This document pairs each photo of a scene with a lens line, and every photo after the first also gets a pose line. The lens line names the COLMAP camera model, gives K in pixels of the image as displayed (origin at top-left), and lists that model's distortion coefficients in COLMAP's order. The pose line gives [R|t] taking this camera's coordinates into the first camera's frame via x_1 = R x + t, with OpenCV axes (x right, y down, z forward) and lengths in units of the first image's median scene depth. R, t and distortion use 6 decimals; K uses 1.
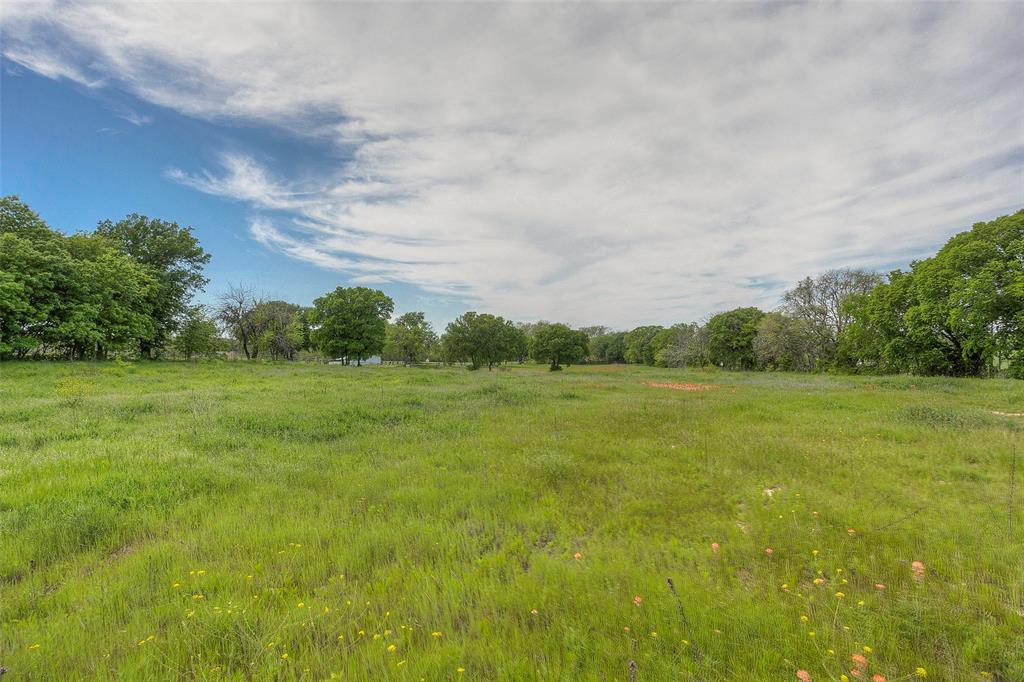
lens RADIAL K [[545.7, 0, 497.7], [0, 545.7, 380.1], [0, 0, 1]] dist [0.004595, 0.000479]
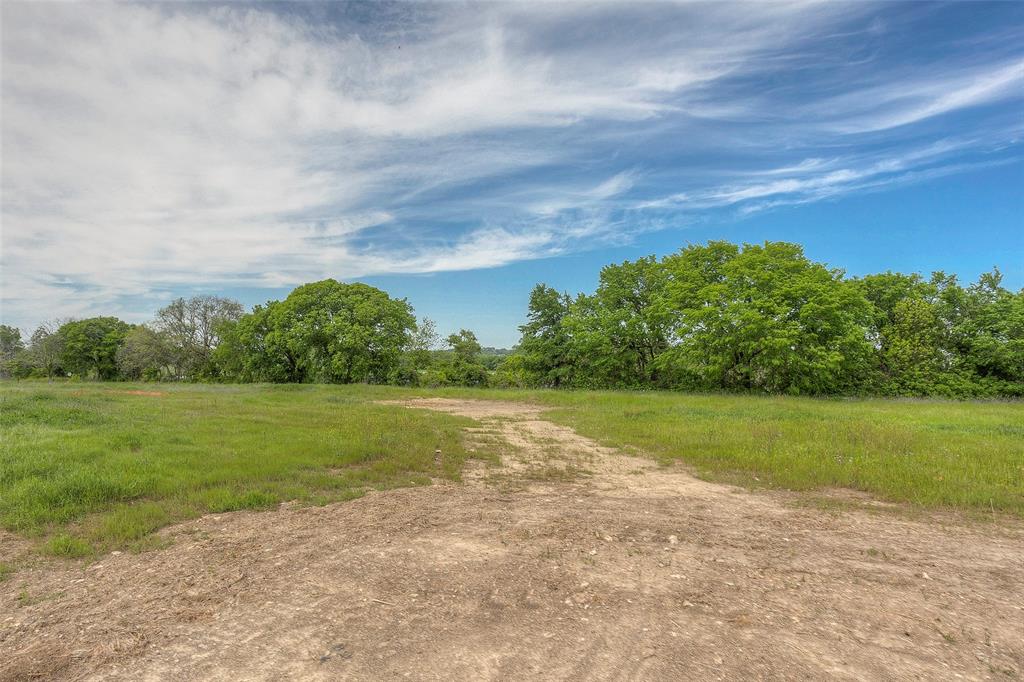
lens RADIAL K [[545.8, 0, 498.4], [0, 545.8, 360.1], [0, 0, 1]] dist [0.002525, 0.000762]
pose [[0.440549, 0.022862, 0.897437, -0.120972], [0.027529, 0.998862, -0.038959, 0.002363], [-0.897306, 0.041869, 0.439418, -0.067482]]
